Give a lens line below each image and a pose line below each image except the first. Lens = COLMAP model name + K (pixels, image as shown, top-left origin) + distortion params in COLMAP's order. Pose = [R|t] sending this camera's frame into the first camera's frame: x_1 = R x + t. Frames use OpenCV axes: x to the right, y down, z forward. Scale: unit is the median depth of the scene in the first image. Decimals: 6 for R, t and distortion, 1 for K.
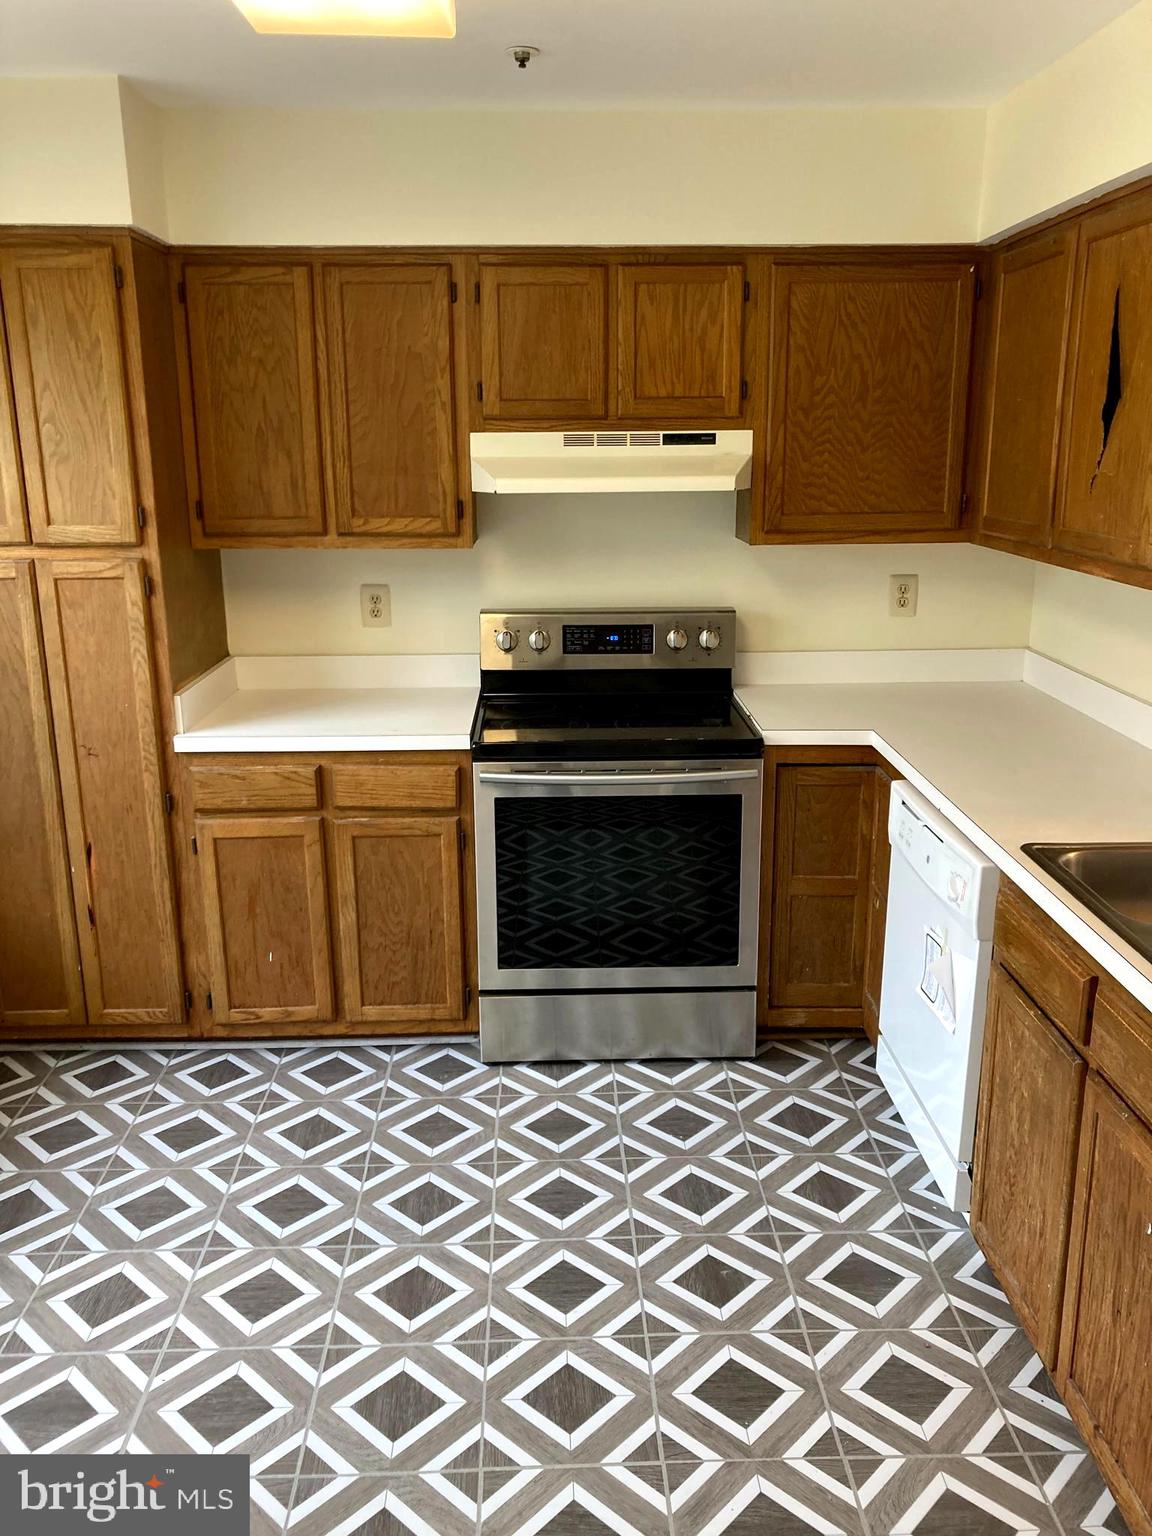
lens RADIAL K [[1230.4, 0, 577.6], [0, 1230.4, 775.2], [0, 0, 1]] dist [0.047375, -0.122491]
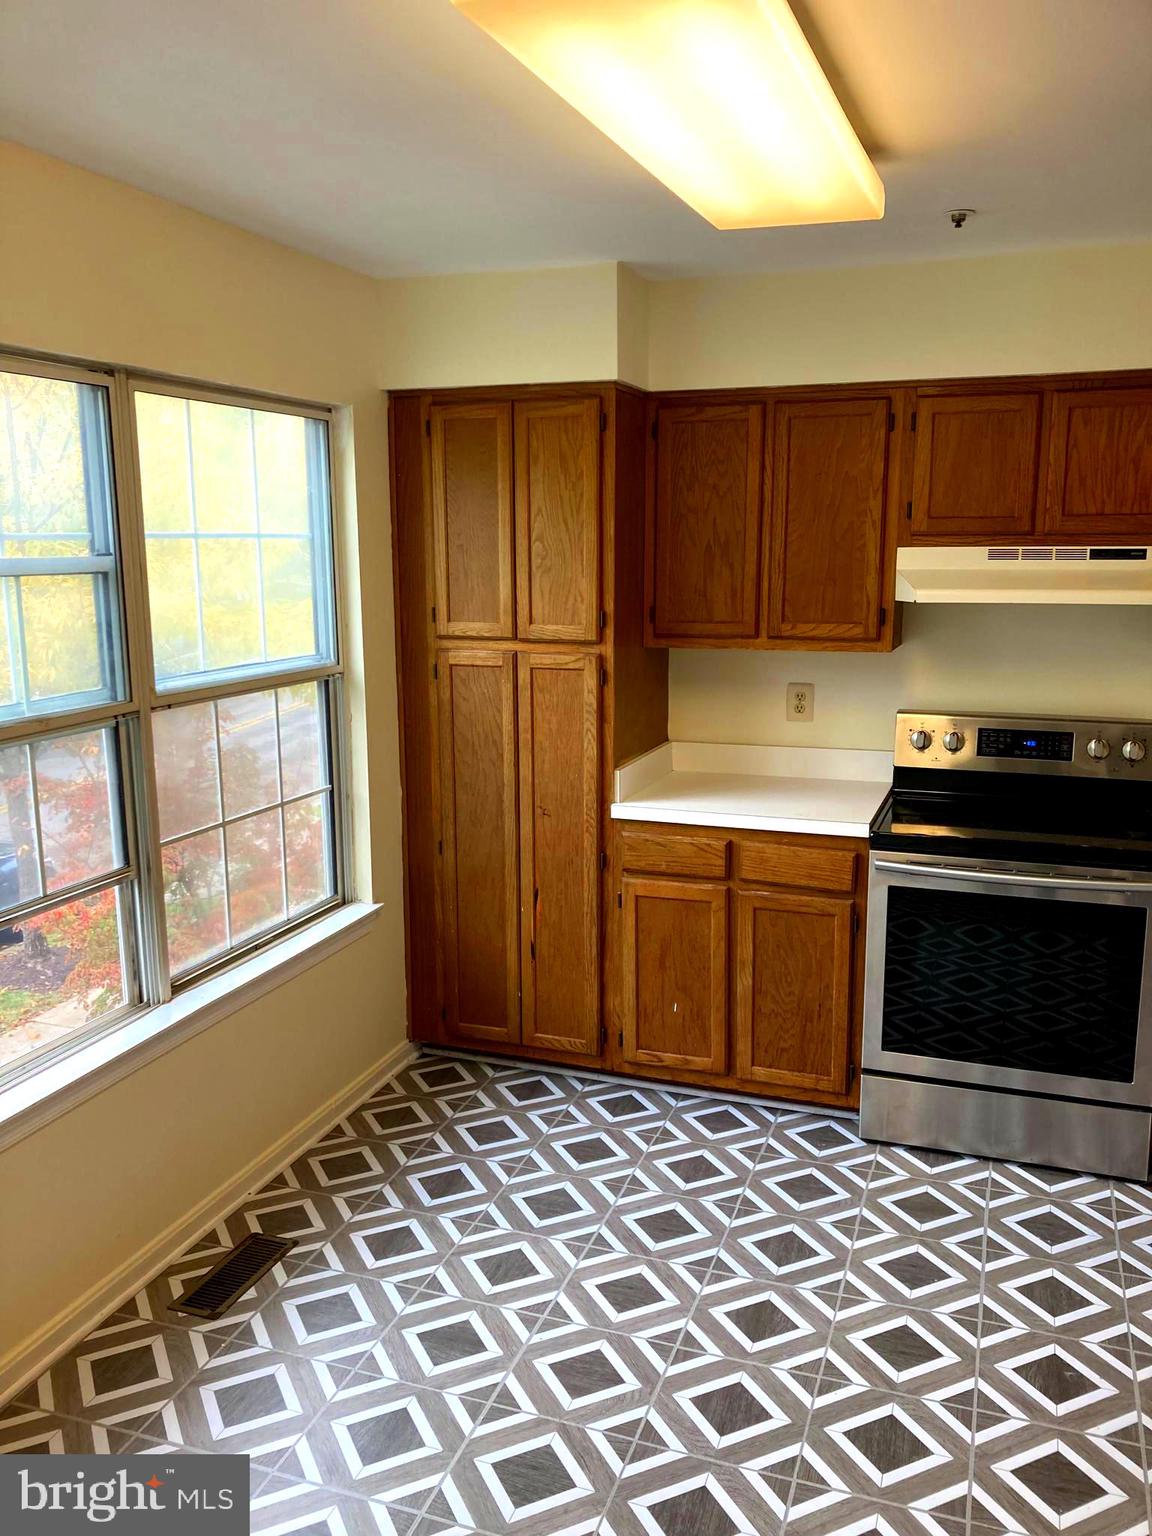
lens RADIAL K [[1230.4, 0, 577.6], [0, 1230.4, 775.2], [0, 0, 1]] dist [0.047375, -0.122491]
pose [[0.930335, 0.069002, -0.360159, 0.058964], [-0.095407, 0.993860, -0.056037, 0.008783], [0.354081, 0.086495, 0.931206, -0.095308]]
